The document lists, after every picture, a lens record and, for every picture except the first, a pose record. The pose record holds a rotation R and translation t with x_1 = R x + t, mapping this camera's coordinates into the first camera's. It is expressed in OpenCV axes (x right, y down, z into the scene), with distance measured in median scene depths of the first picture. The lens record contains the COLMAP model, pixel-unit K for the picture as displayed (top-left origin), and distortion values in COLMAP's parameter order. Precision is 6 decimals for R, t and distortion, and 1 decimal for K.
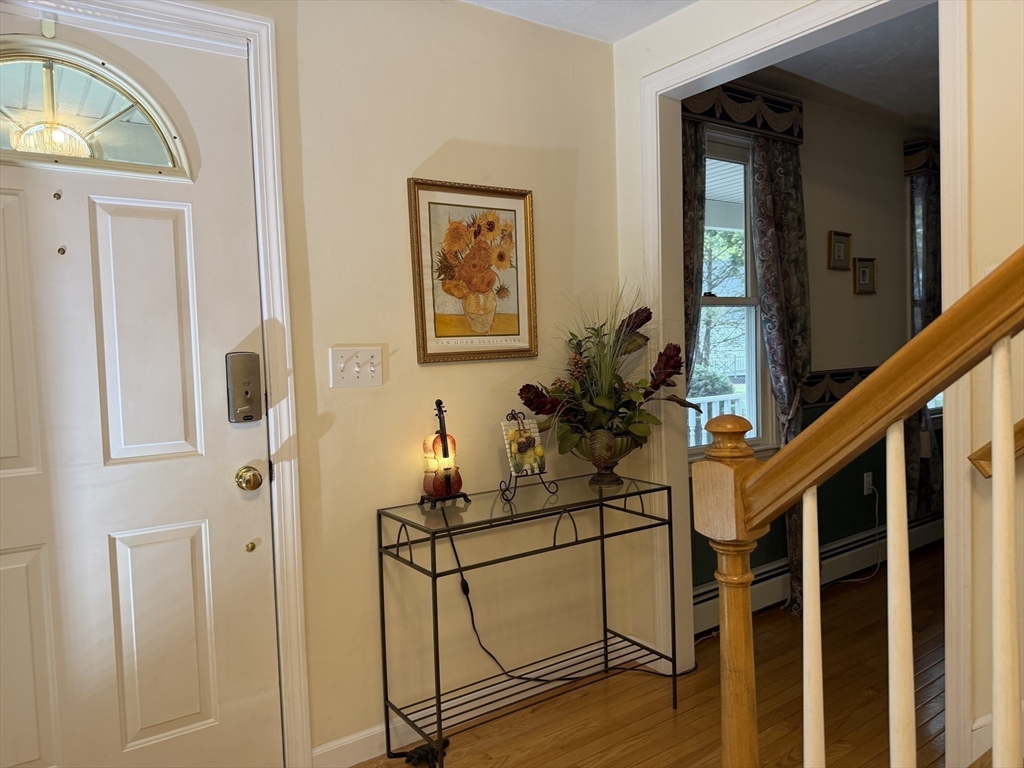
lens RADIAL K [[720.6, 0, 516.7], [0, 720.6, 378.2], [0, 0, 1]] dist [0.039706, -0.060945]
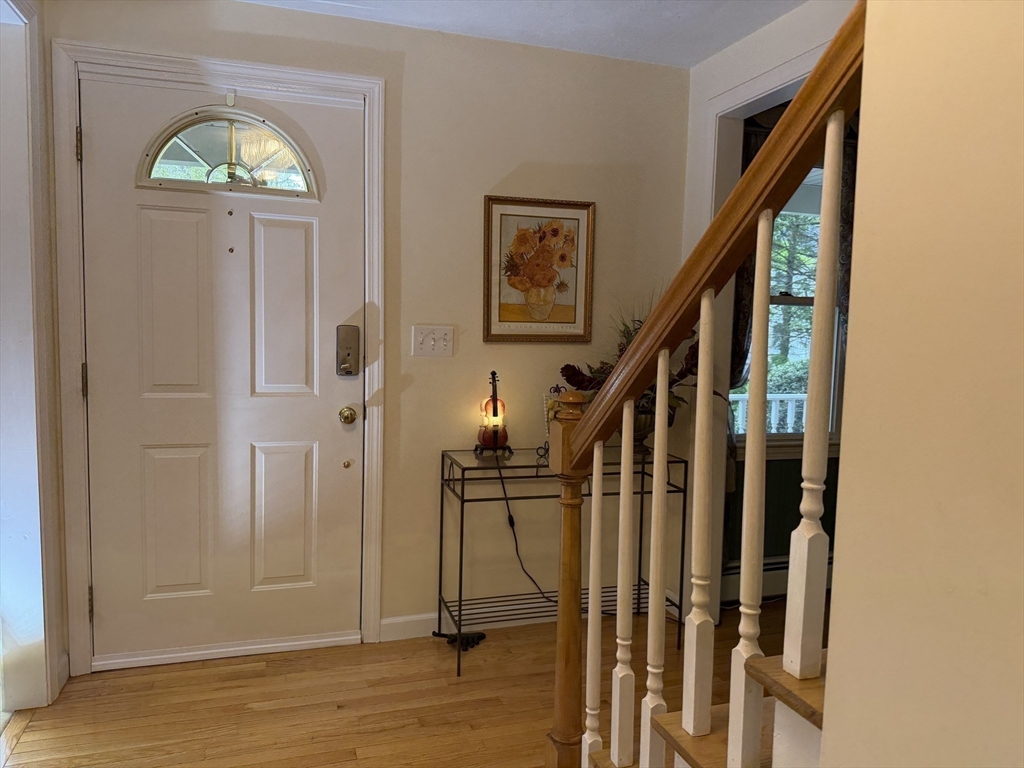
lens RADIAL K [[720.6, 0, 518.1], [0, 720.6, 381.0], [0, 0, 1]] dist [0.039706, -0.060945]
pose [[0.957151, 0.080087, -0.278294, 0.287378], [-0.070029, 0.996488, 0.045910, -0.013781], [0.280993, -0.024454, 0.959398, -0.208428]]
